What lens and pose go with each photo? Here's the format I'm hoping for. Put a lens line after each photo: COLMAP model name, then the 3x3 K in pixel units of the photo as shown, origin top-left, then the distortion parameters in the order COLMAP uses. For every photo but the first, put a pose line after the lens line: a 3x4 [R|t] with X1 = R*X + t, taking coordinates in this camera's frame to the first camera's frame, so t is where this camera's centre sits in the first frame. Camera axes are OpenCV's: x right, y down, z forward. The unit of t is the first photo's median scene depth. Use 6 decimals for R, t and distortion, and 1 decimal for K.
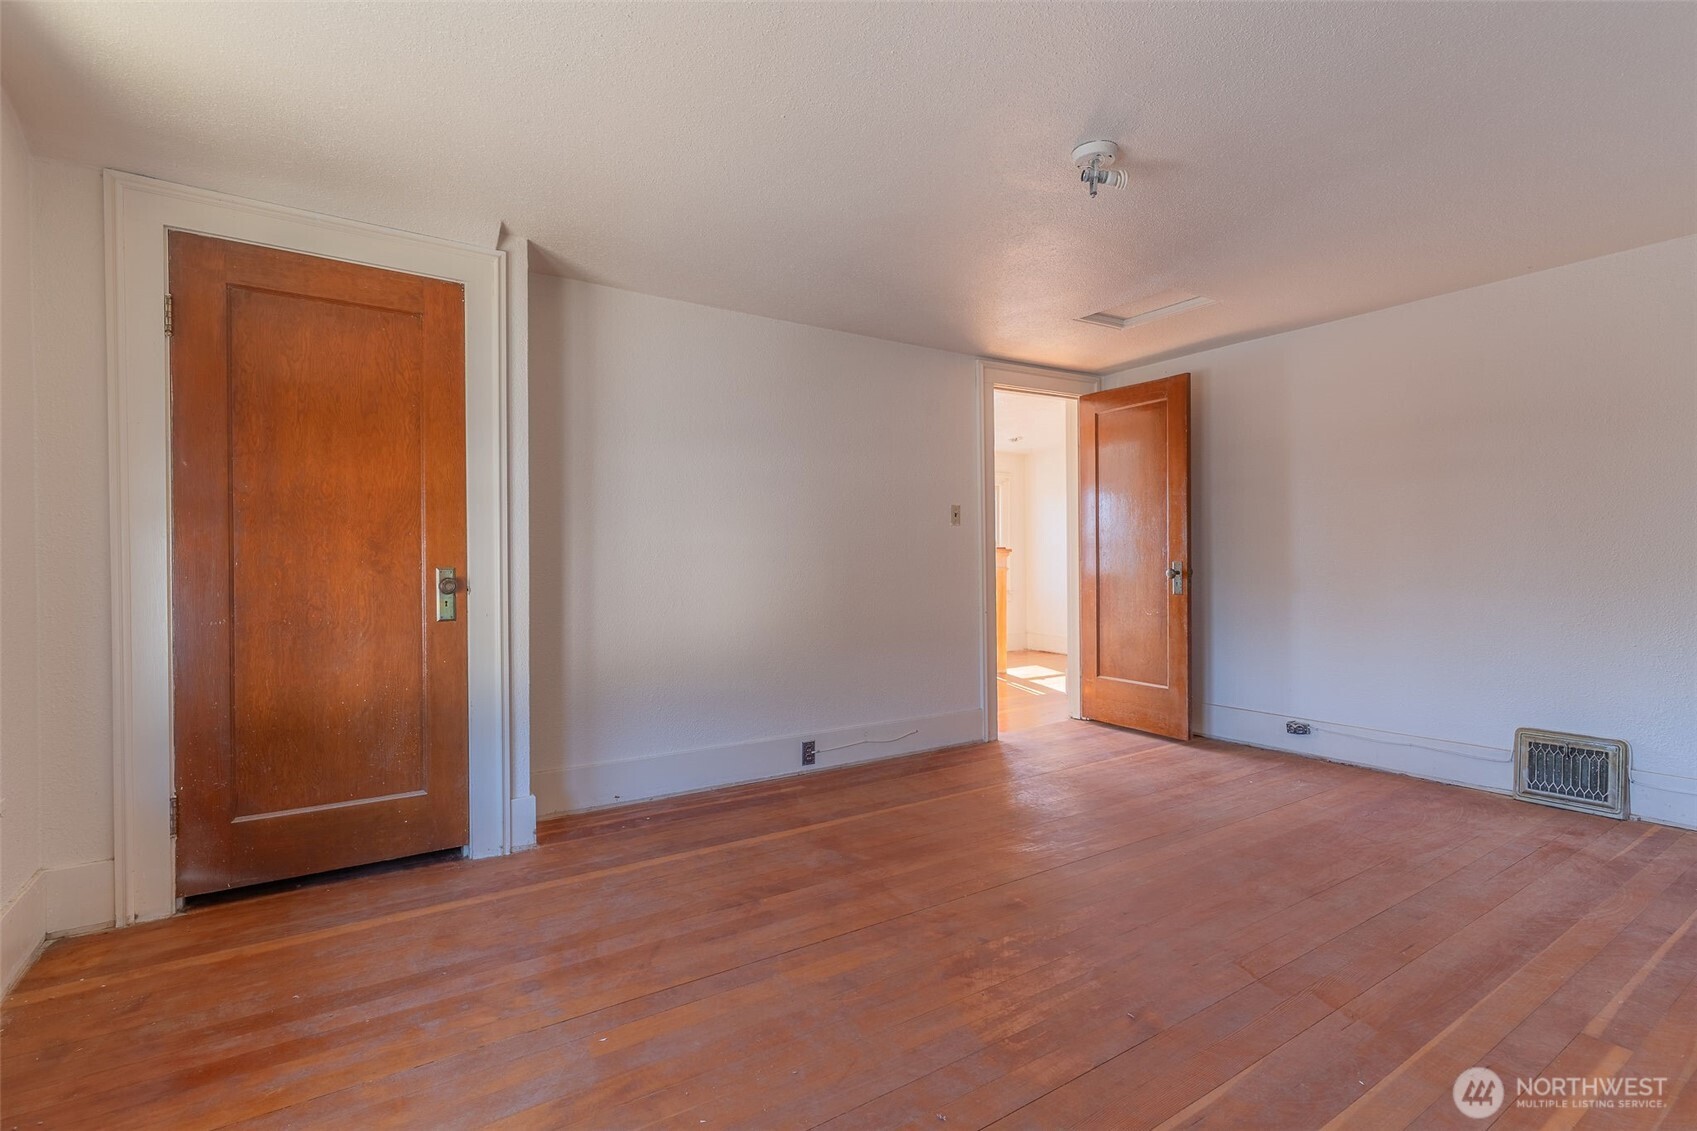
lens RADIAL K [[800.7, 0, 848.5], [0, 800.7, 565.5], [0, 0, 1]] dist [0.001738, 0.000293]
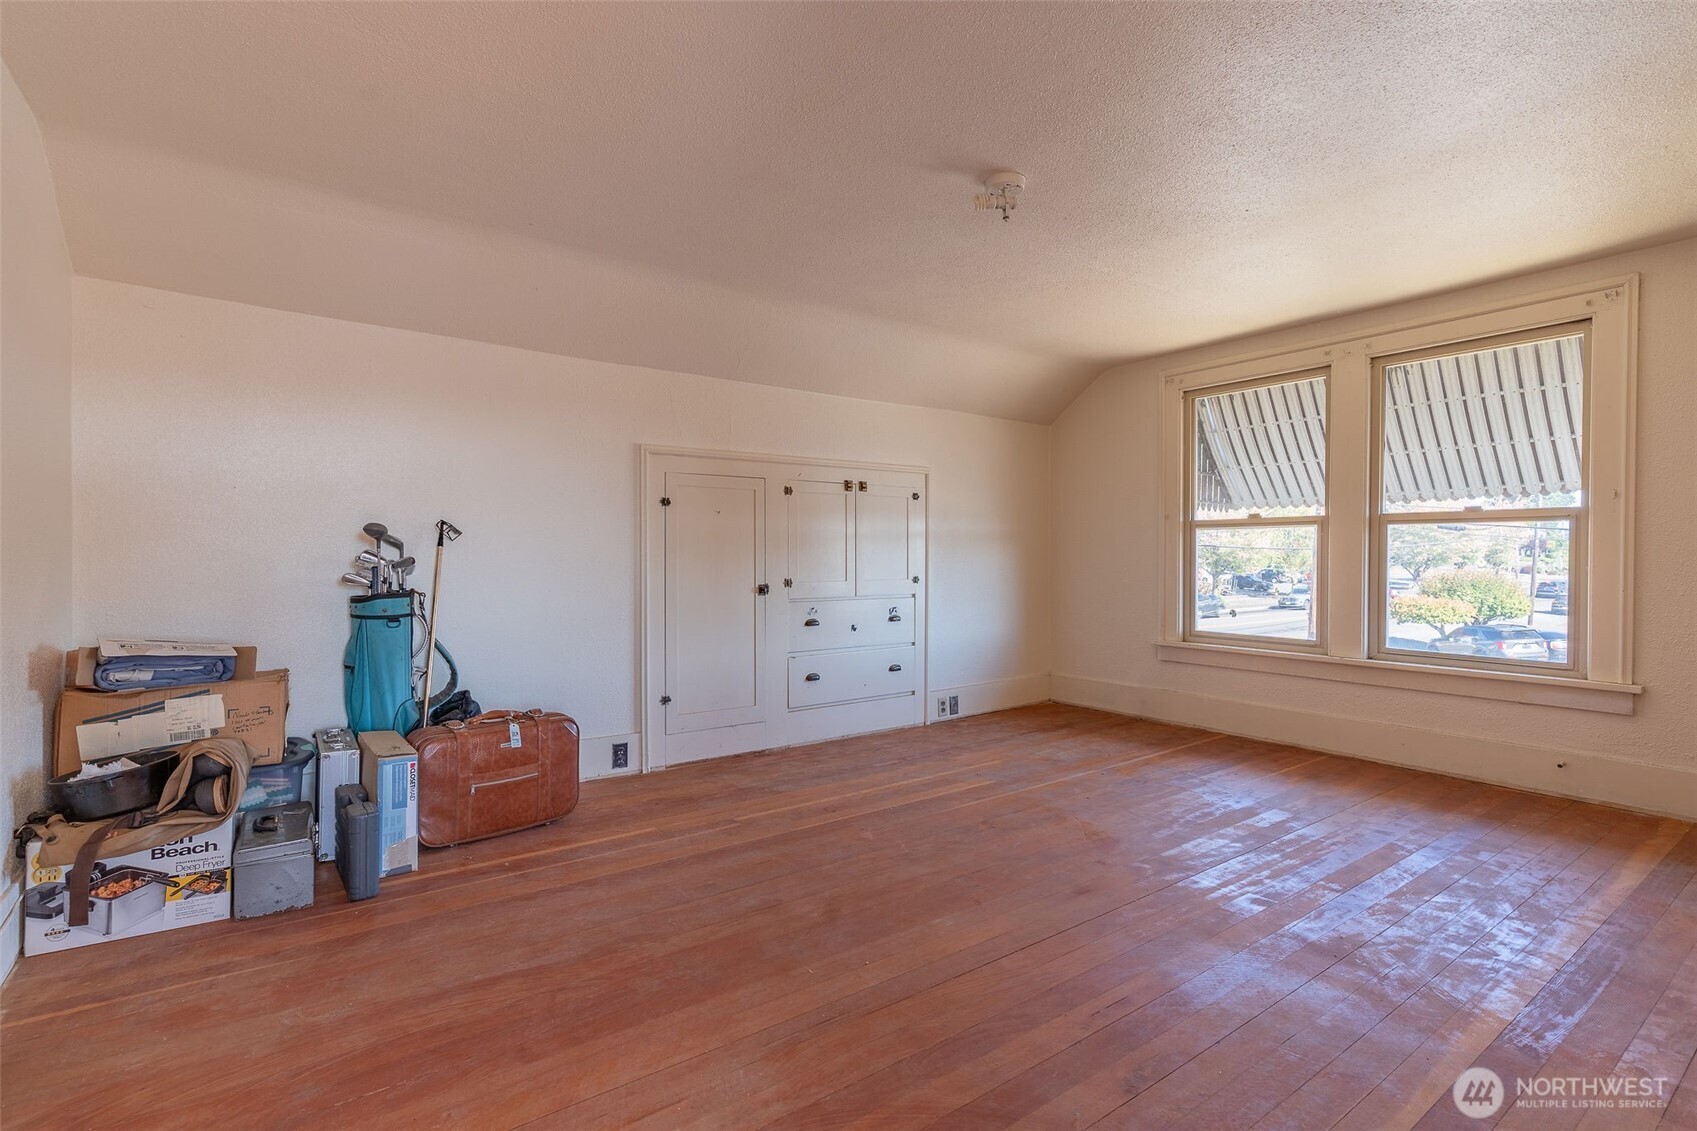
lens RADIAL K [[800.7, 0, 848.5], [0, 800.7, 565.5], [0, 0, 1]] dist [0.001738, 0.000293]
pose [[-0.999327, -0.000419, -0.036666, 0.548101], [-0.000956, 0.999892, 0.014635, -0.011180], [0.036656, 0.014661, -0.999220, 2.033194]]
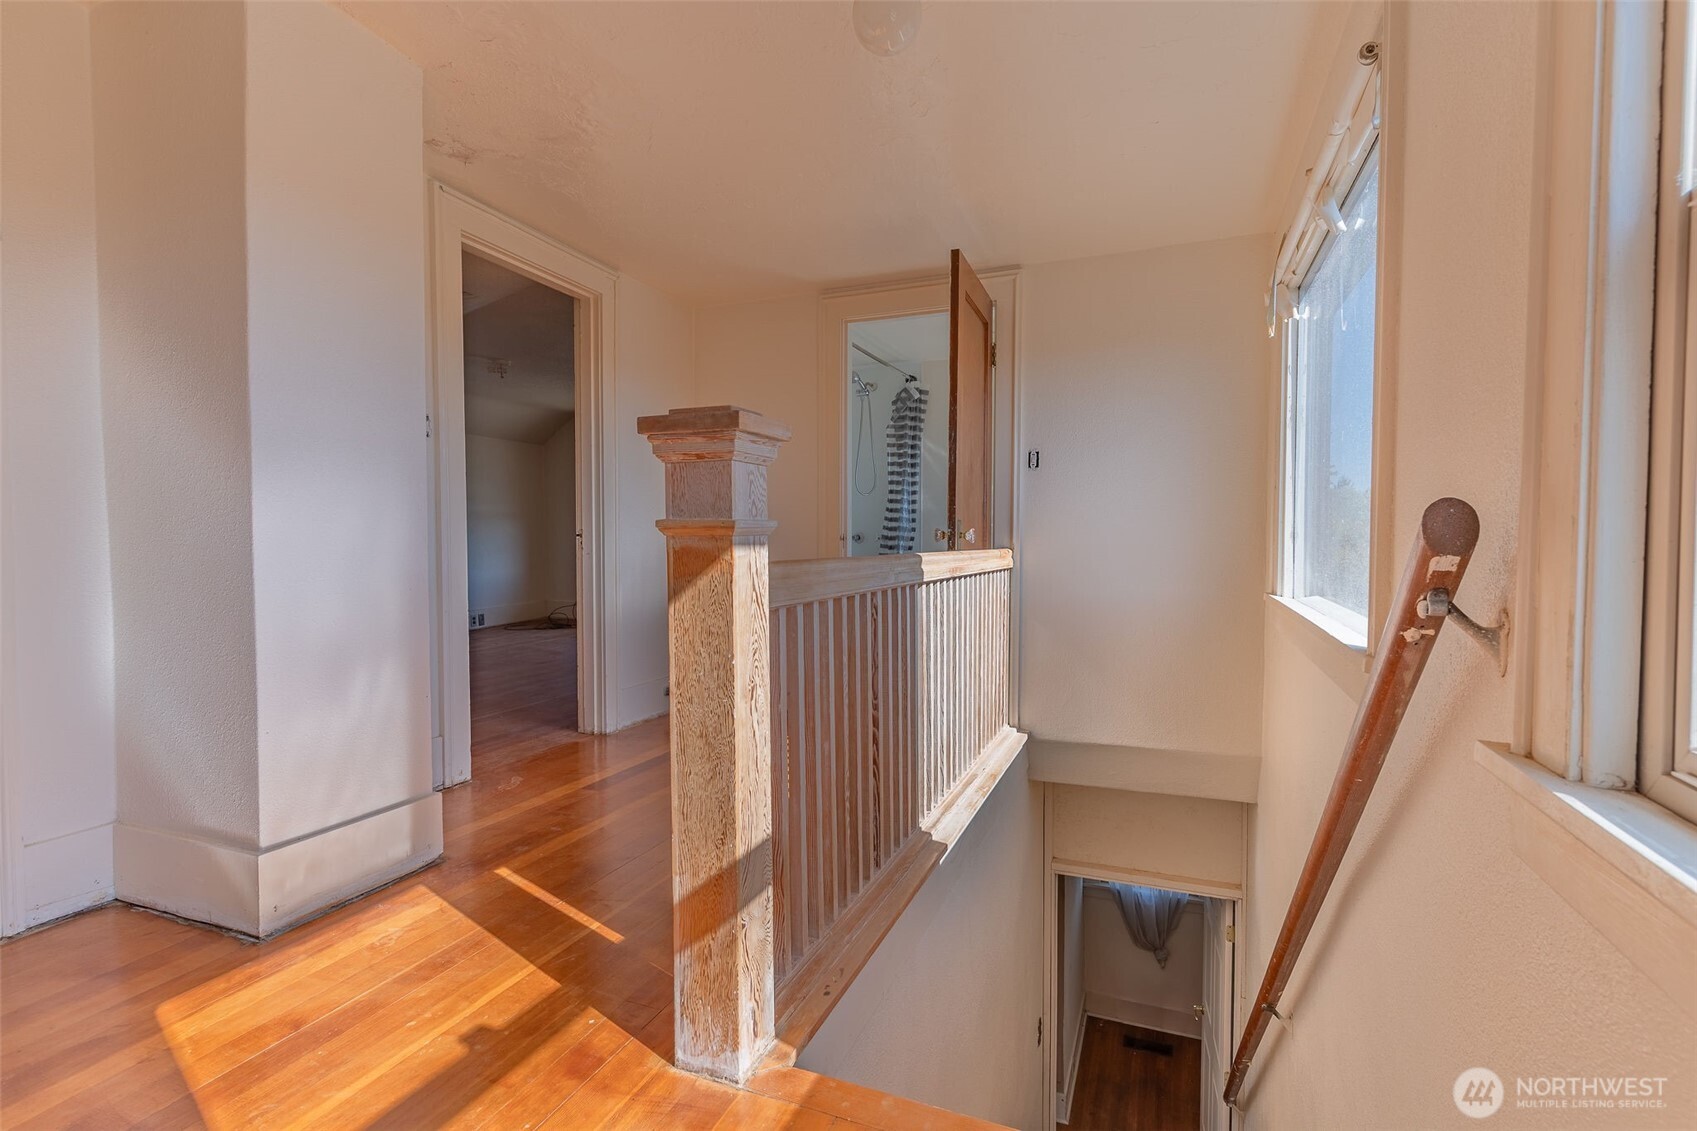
lens RADIAL K [[796.4, 0, 843.3], [0, 796.4, 560.5], [0, 0, 1]] dist [-0.002543, -0.000273]
pose [[-0.826577, 0.021234, -0.562423, 0.822243], [0.001014, 0.999343, 0.036240, 0.015500], [0.562823, 0.029384, -0.826055, 3.611557]]
